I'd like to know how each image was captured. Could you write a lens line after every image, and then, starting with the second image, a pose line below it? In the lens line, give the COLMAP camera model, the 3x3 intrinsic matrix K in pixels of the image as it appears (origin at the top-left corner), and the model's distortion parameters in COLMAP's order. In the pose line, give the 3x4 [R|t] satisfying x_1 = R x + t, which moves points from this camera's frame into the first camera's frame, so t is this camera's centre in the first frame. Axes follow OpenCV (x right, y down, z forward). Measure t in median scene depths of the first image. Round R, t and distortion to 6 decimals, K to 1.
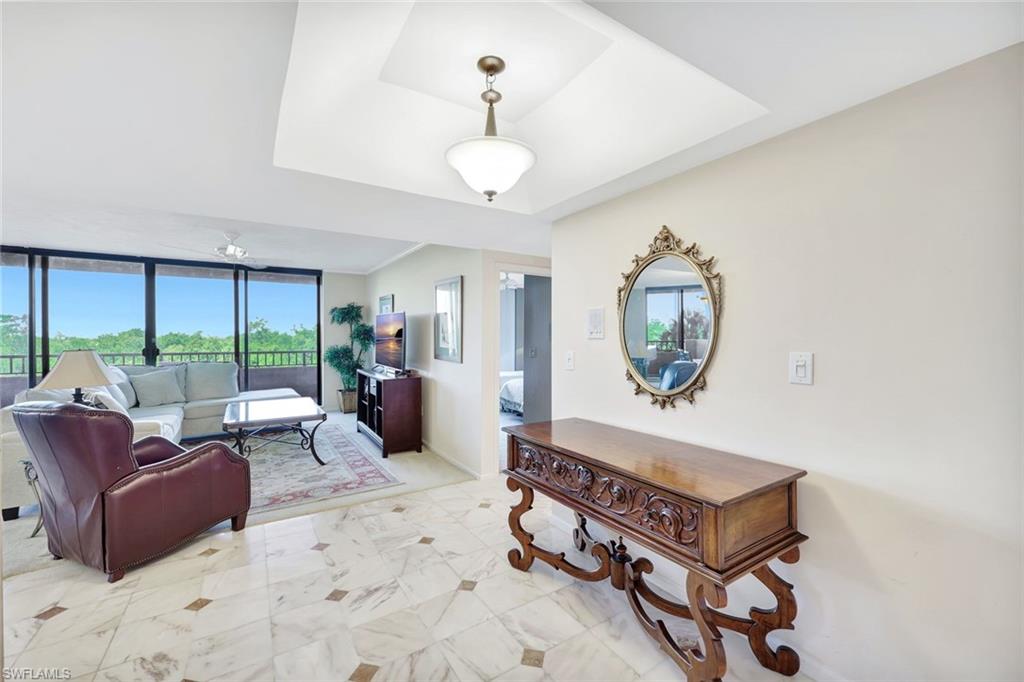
lens RADIAL K [[408.9, 0, 512.0], [0, 408.9, 341.0], [0, 0, 1]] dist [0.001298, 0.000115]
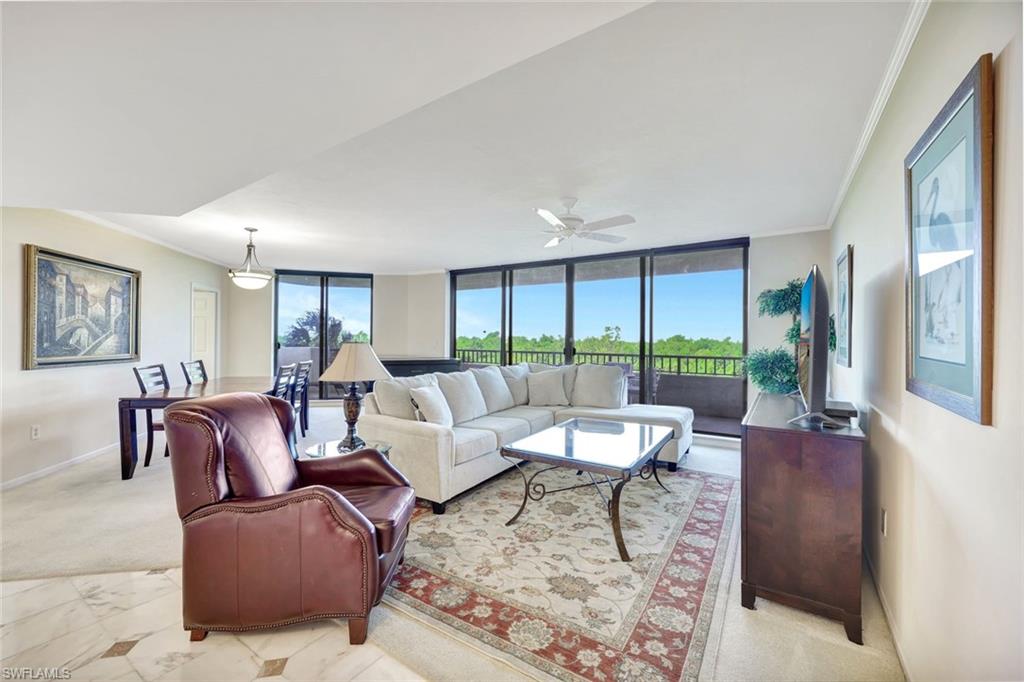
lens RADIAL K [[408.9, 0, 512.0], [0, 408.9, 341.0], [0, 0, 1]] dist [0.001298, 0.000115]
pose [[0.405102, 0.003102, -0.914266, -0.015360], [-0.017738, 0.999833, -0.004467, 0.010415], [0.914100, 0.018027, 0.405089, 0.566009]]
